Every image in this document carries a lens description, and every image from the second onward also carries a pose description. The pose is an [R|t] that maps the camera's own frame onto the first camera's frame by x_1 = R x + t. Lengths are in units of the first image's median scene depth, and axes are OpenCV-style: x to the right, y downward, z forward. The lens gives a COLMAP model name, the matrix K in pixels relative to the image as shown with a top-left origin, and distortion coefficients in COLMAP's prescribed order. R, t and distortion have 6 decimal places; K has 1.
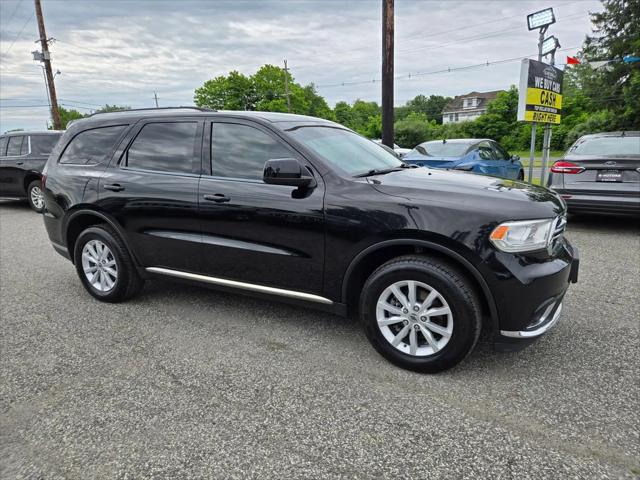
lens RADIAL K [[445.9, 0, 323.6], [0, 445.9, 240.3], [0, 0, 1]] dist [0.101338, -0.091198]
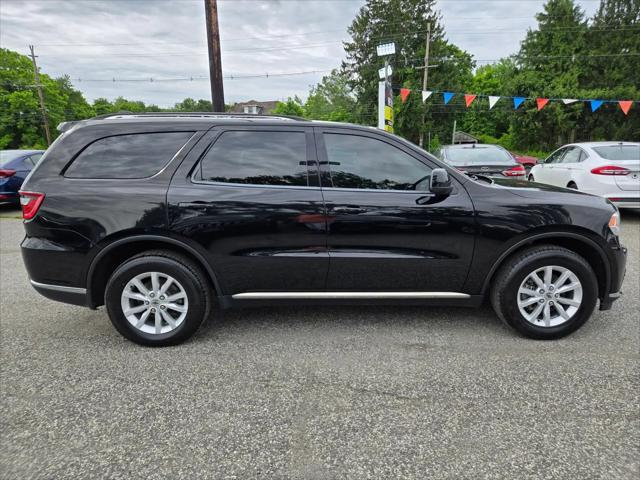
lens RADIAL K [[439.6, 0, 324.9], [0, 439.6, 240.2], [0, 0, 1]] dist [0.063320, -0.053314]
pose [[0.861319, -0.093828, 0.499326, -0.610932], [0.095638, 0.995172, 0.022030, -0.043392], [-0.498982, 0.028780, 0.866134, 0.159895]]
